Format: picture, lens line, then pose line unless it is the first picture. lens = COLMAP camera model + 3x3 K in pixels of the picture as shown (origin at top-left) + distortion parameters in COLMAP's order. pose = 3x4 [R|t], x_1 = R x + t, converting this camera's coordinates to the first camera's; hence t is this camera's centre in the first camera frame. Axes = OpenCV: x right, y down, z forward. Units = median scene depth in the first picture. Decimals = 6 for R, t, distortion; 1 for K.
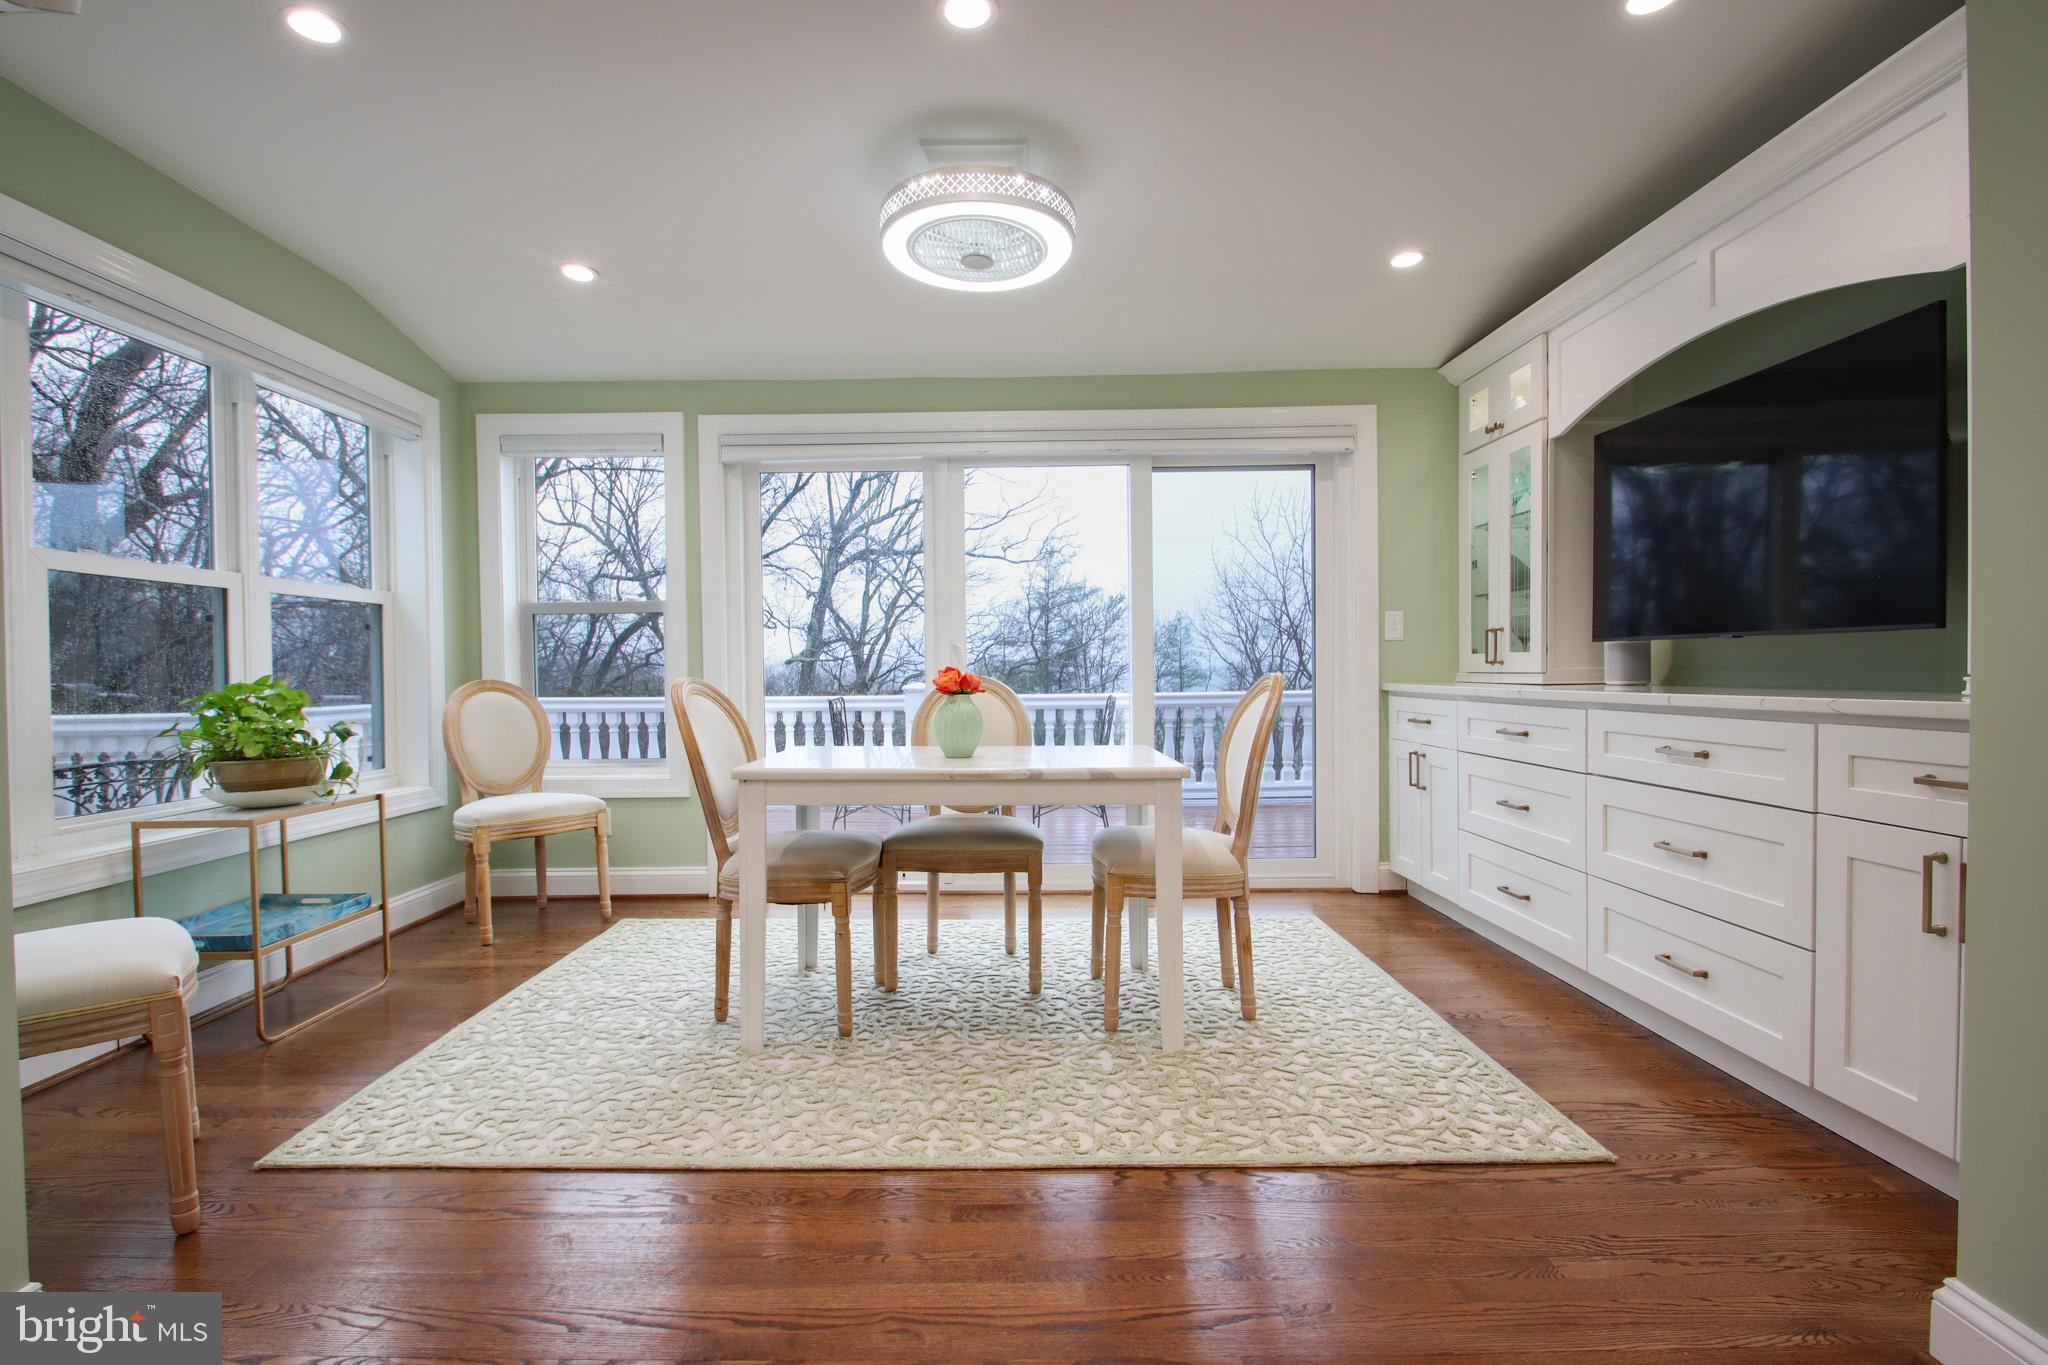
lens RADIAL K [[951.3, 0, 997.1], [0, 951.3, 690.8], [0, 0, 1]] dist [0.012222, -0.016181]
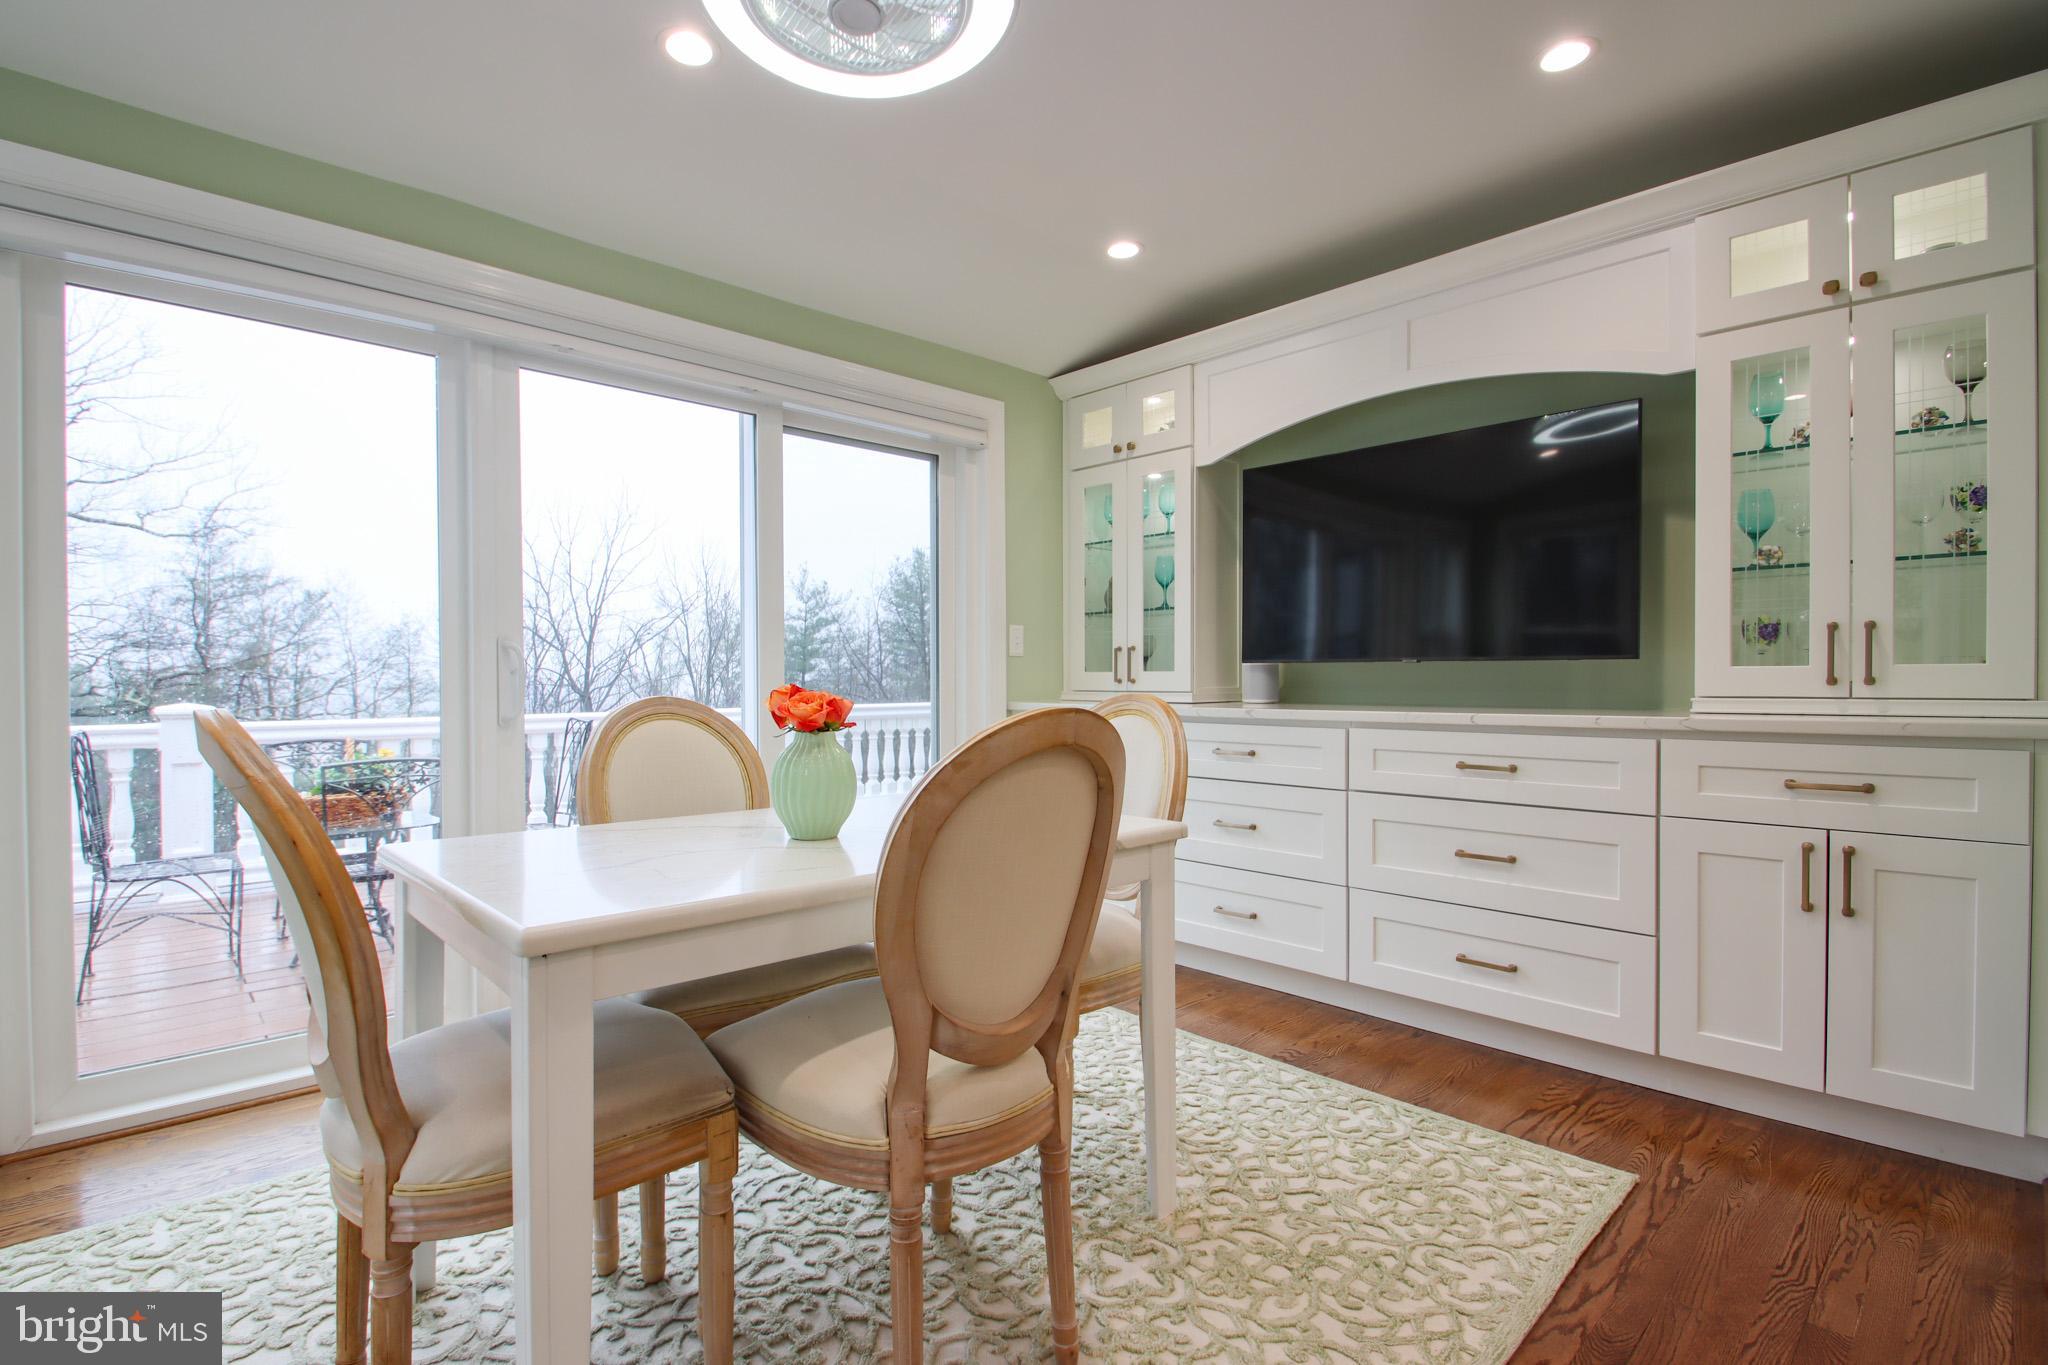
lens RADIAL K [[951.3, 0, 997.1], [0, 951.3, 690.8], [0, 0, 1]] dist [0.012222, -0.016181]
pose [[0.727298, -0.001066, 0.686321, -0.299278], [0.010592, 0.999897, -0.009671, -0.012093], [-0.686240, 0.014303, 0.727234, 0.406093]]
